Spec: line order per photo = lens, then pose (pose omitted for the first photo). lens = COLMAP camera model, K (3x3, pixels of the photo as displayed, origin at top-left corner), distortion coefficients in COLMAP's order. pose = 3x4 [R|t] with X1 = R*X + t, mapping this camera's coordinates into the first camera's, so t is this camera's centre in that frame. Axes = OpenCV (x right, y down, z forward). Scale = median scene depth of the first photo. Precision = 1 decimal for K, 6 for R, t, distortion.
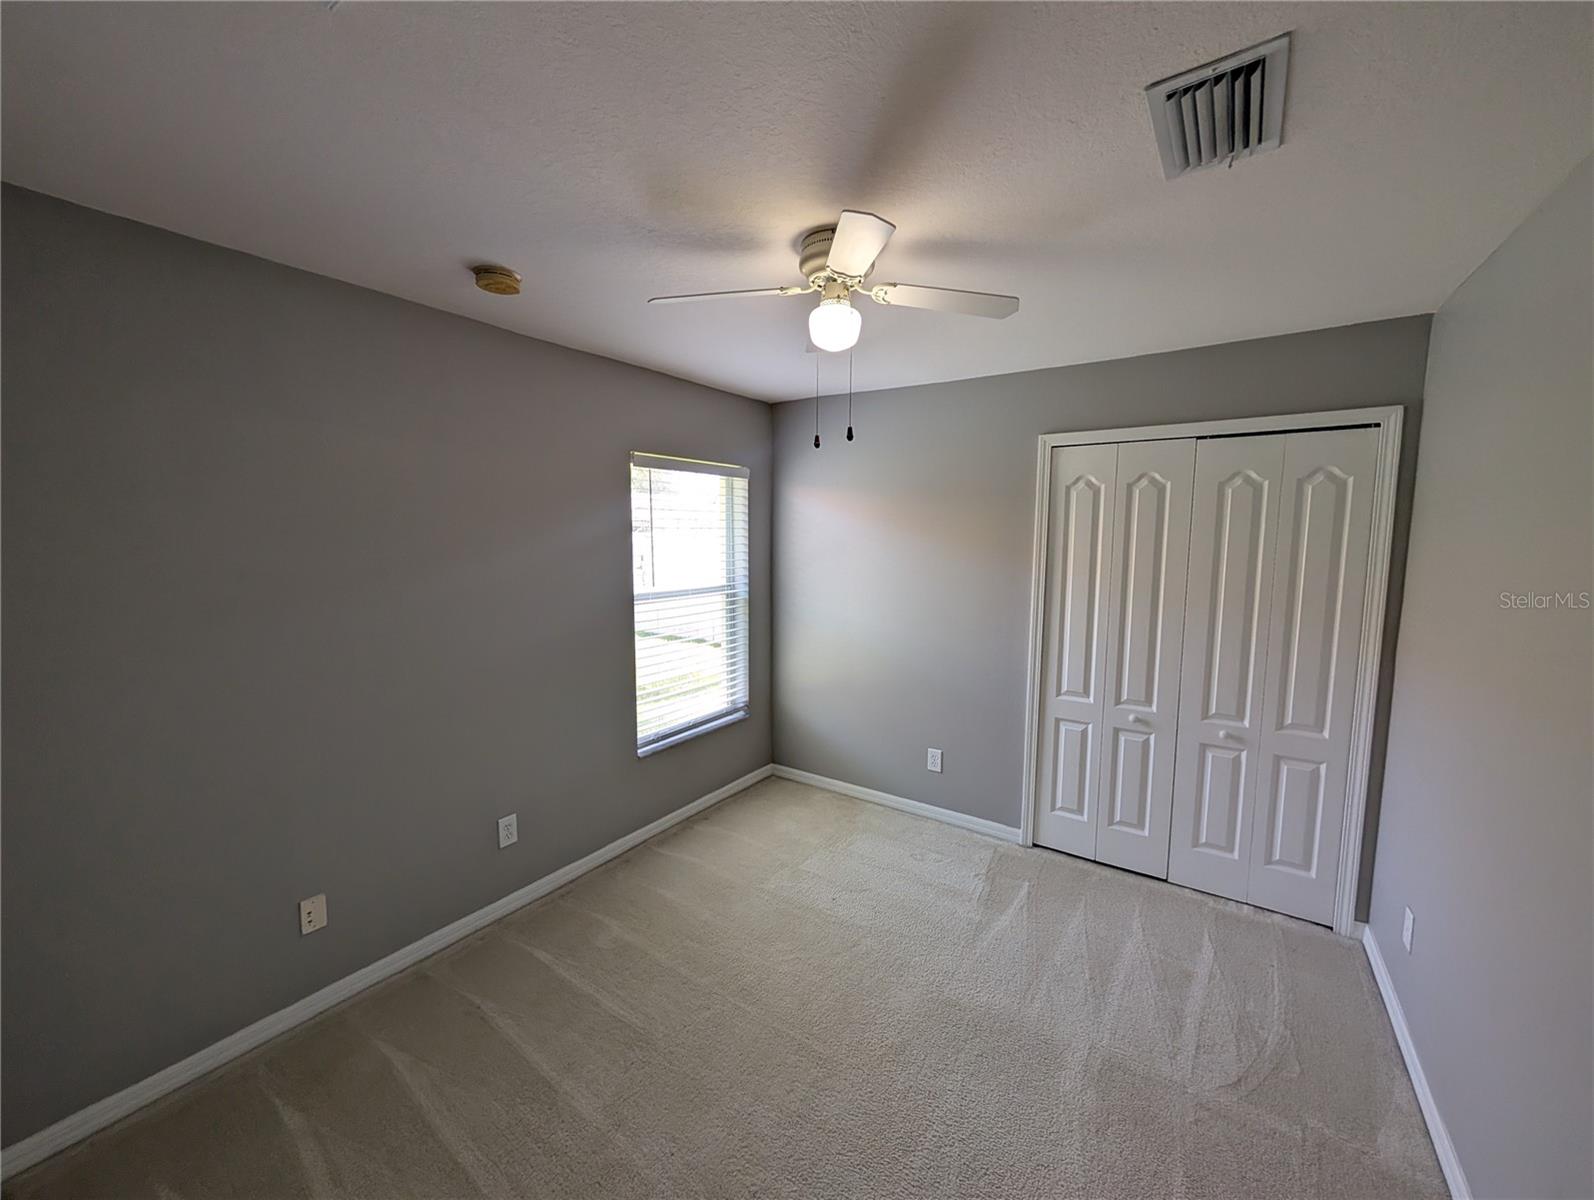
lens RADIAL K [[607.9, 0, 796.5], [0, 607.9, 594.2], [0, 0, 1]] dist [-0.000949, 0.000044]
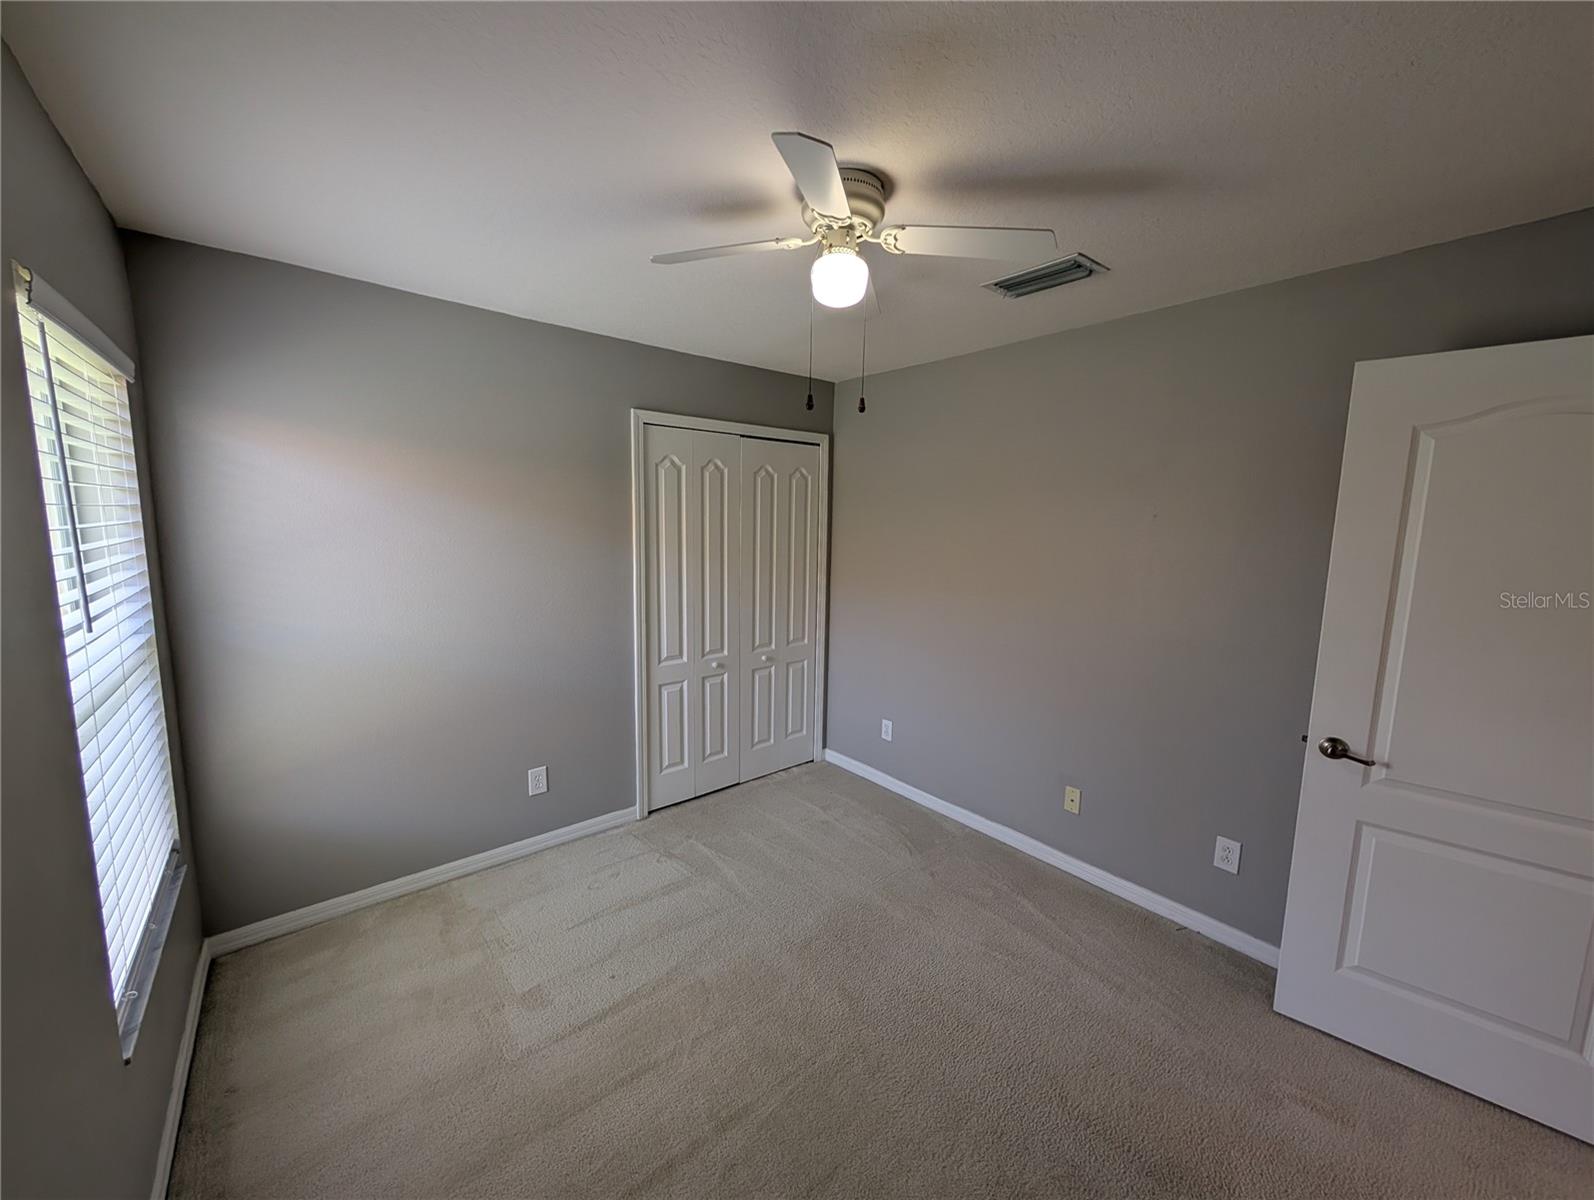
lens RADIAL K [[607.9, 0, 796.5], [0, 607.9, 594.2], [0, 0, 1]] dist [-0.000949, 0.000044]
pose [[0.271961, -0.122578, 0.954469, -0.521905], [0.079861, 0.991308, 0.104553, -0.045871], [-0.958989, 0.047791, 0.279387, 0.498183]]
